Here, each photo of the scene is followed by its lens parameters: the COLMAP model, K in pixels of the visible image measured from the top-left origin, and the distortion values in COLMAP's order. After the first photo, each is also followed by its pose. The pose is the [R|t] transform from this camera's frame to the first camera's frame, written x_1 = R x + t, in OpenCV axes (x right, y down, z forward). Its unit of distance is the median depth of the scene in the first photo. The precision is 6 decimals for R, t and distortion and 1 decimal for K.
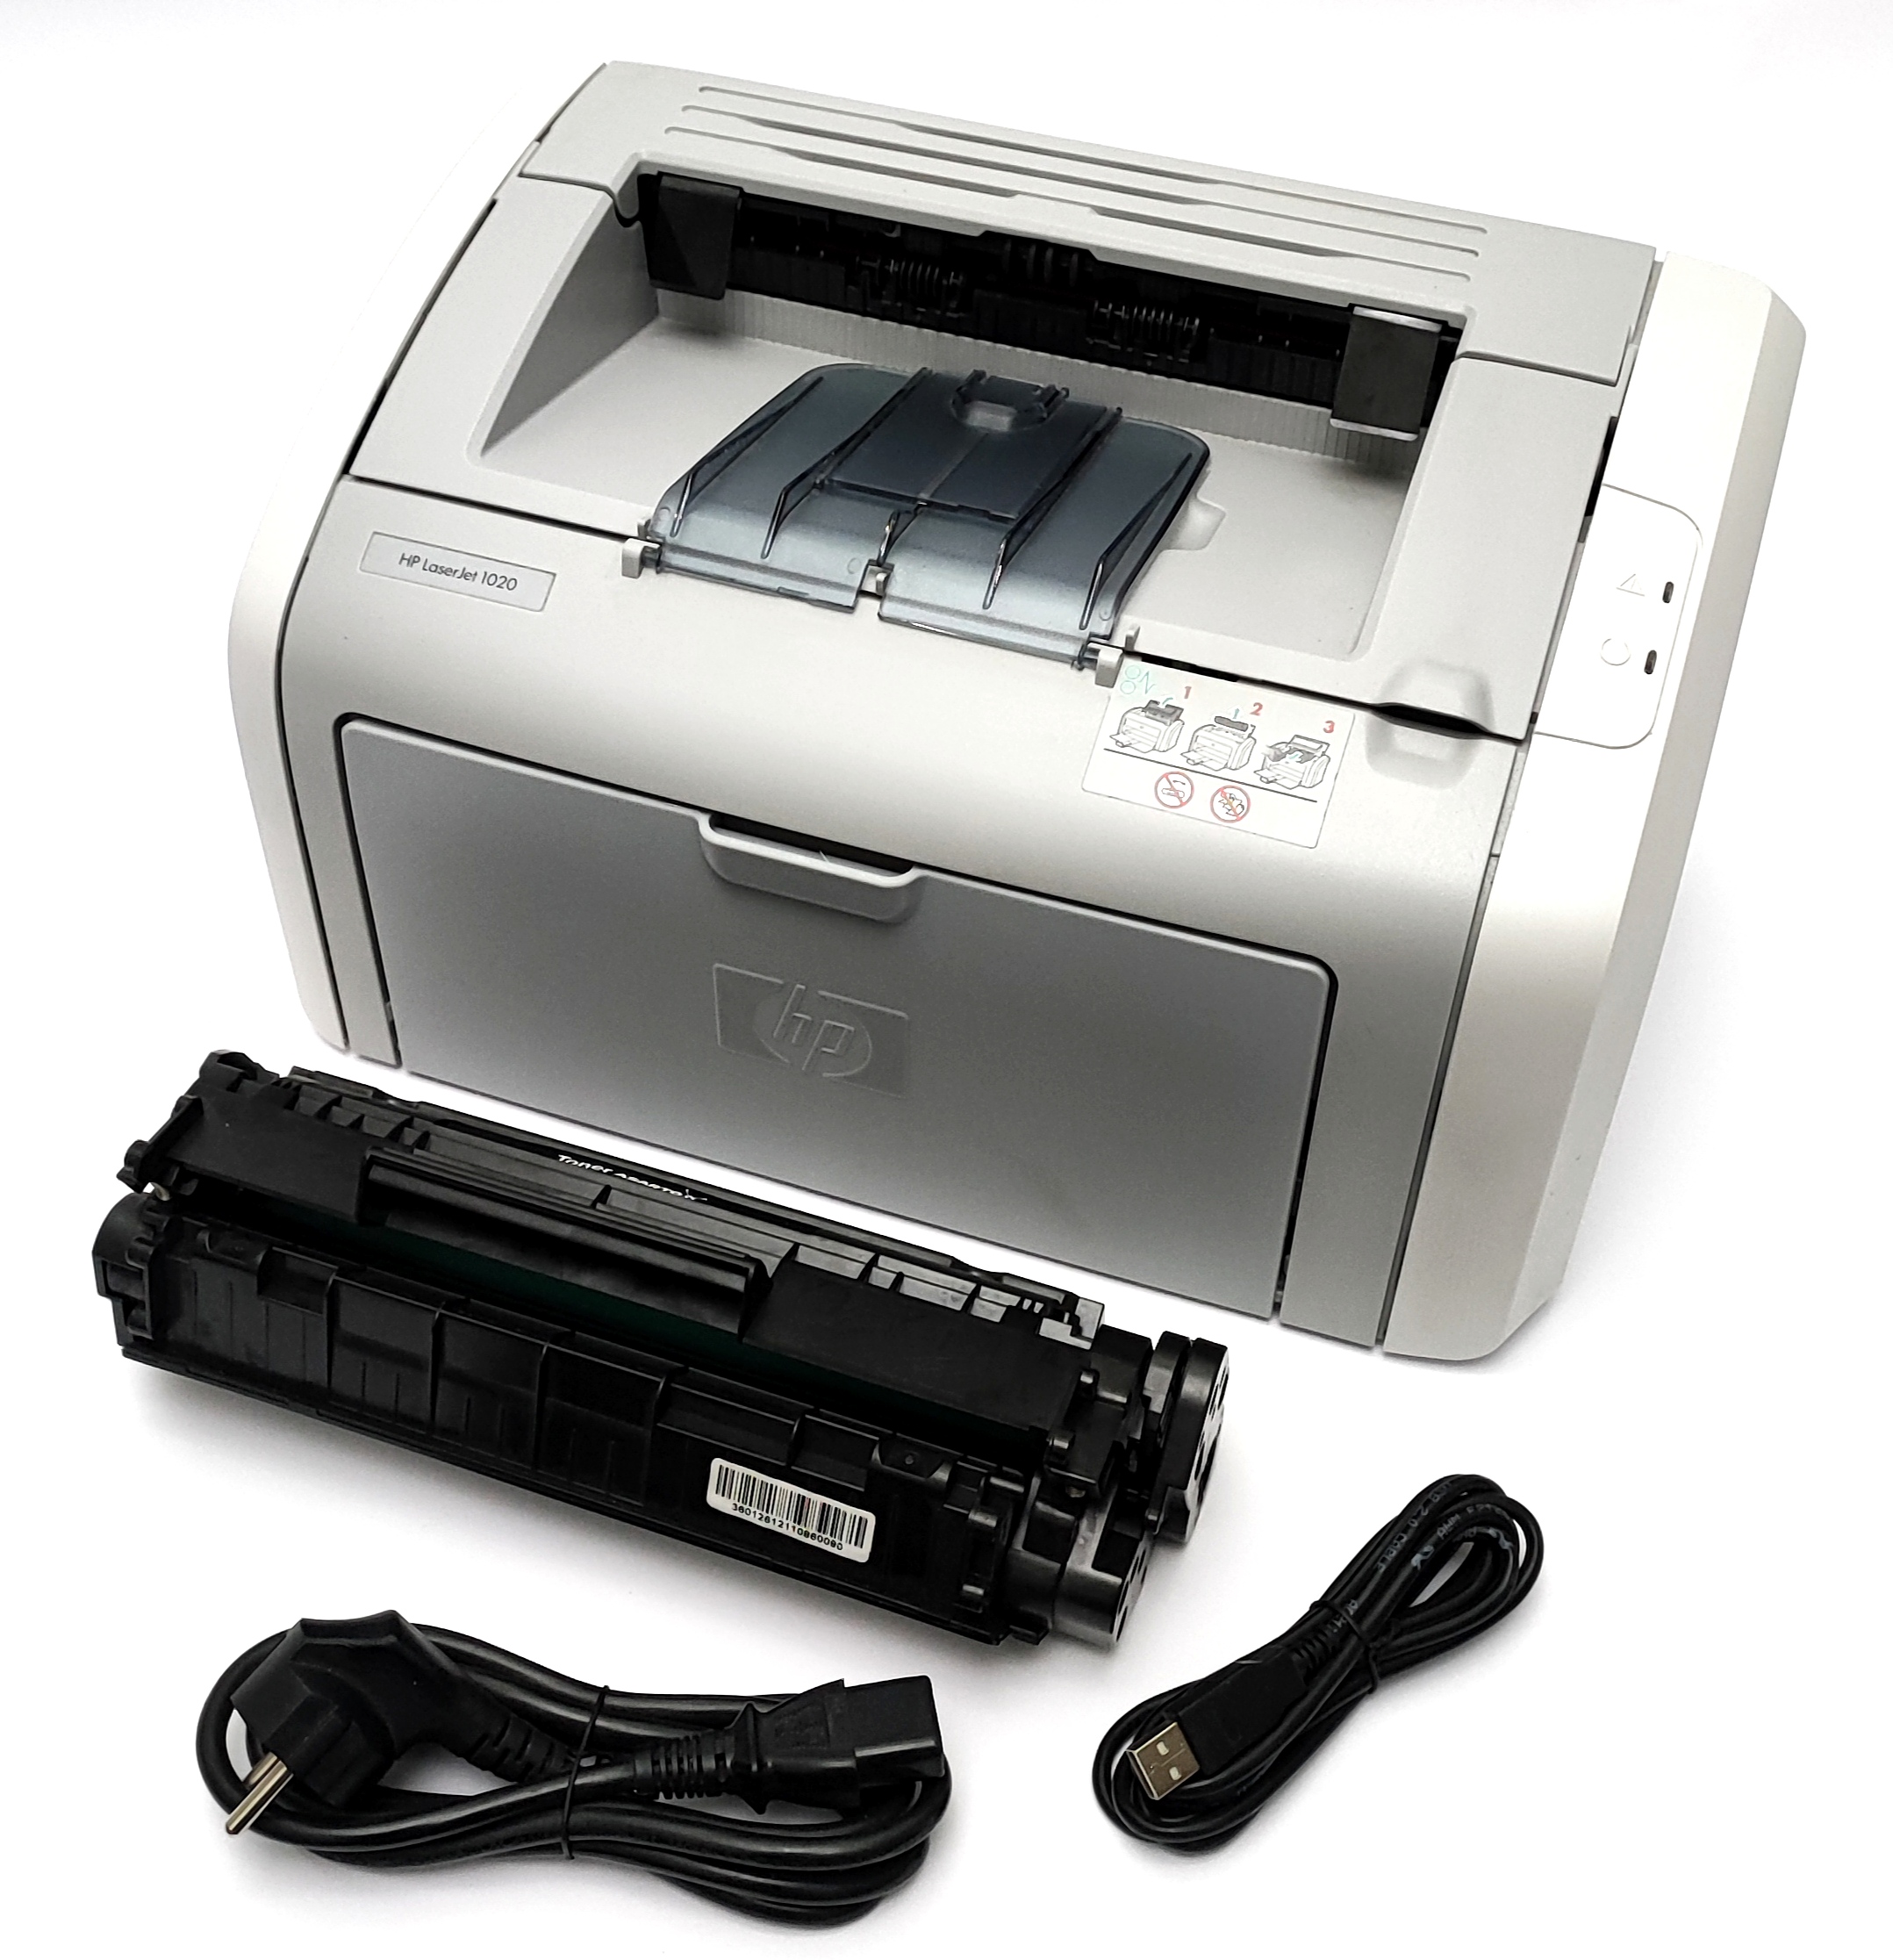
lens RADIAL K [[2413.1, 0, 853.4], [0, 2413.1, 981.2], [0, 0, 1]] dist [0.034750, -0.203508]
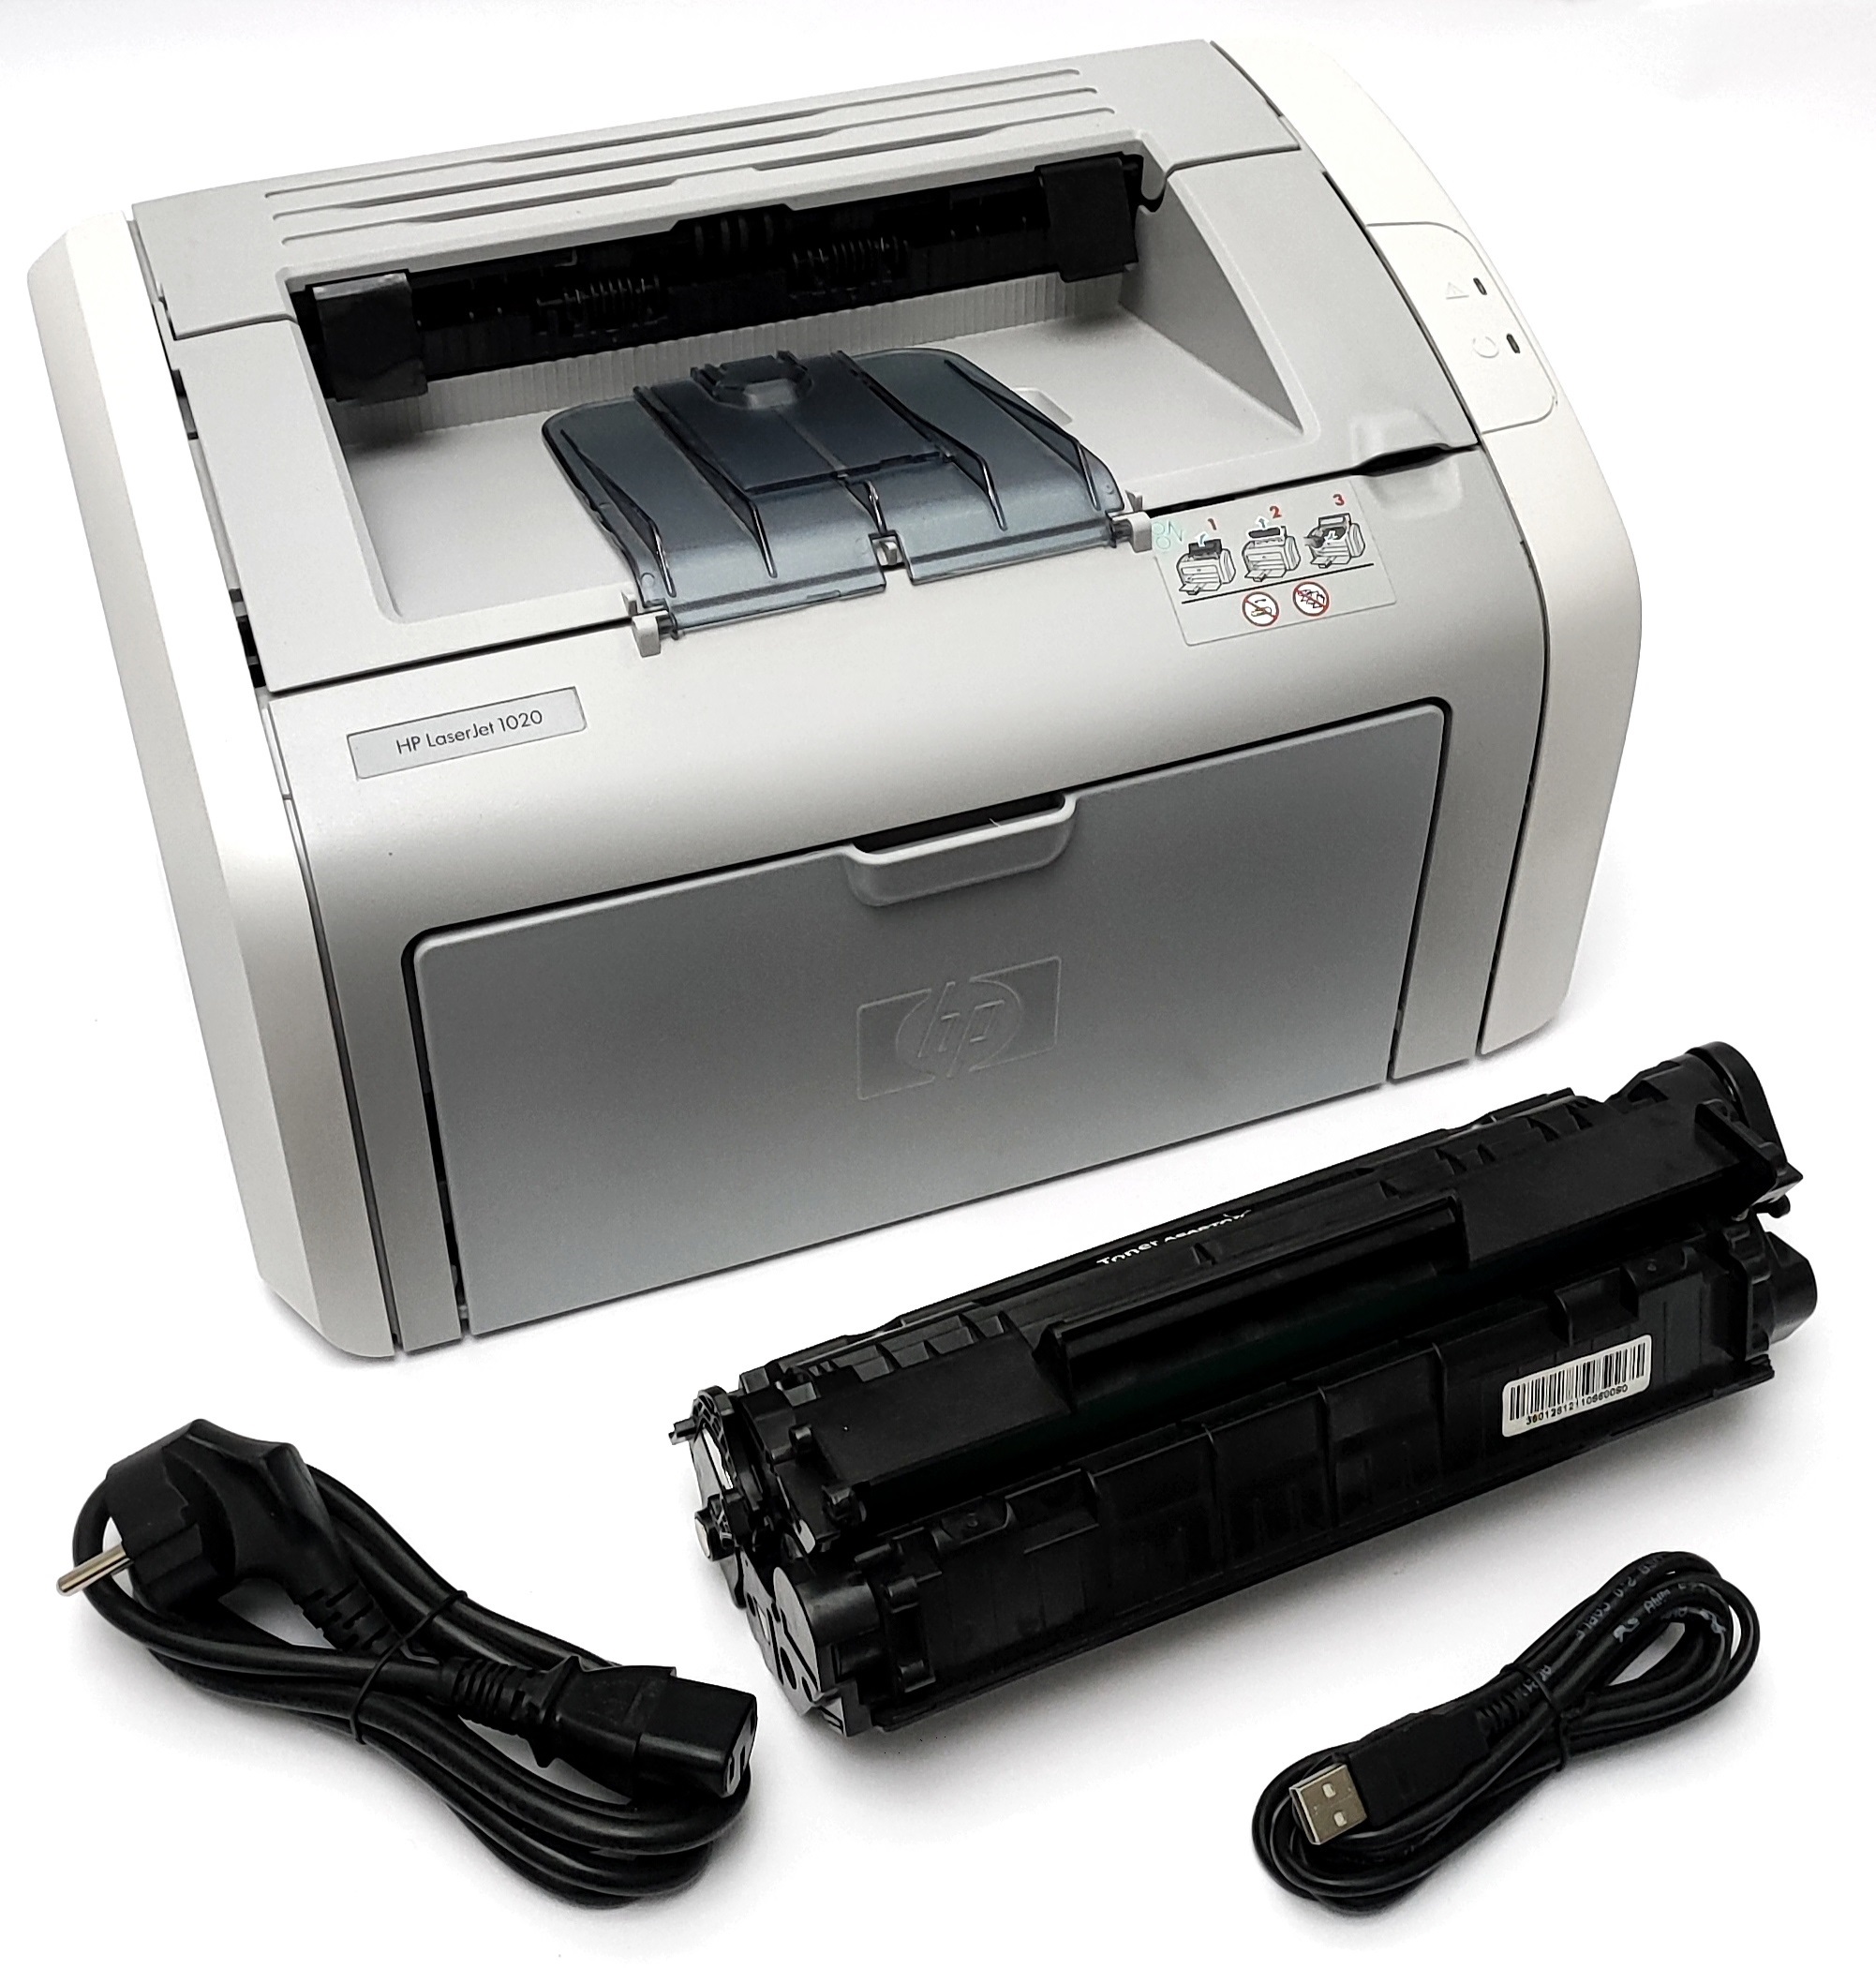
lens RADIAL K [[2600.5, 0, 938.0], [0, 2600.5, 984.0], [0, 0, 1]] dist [0.030766, -0.100537]
pose [[0.761477, -0.446542, 0.469844, -0.525661], [0.467306, 0.880516, 0.079483, -0.084338], [-0.449197, 0.159036, 0.879164, 0.100714]]
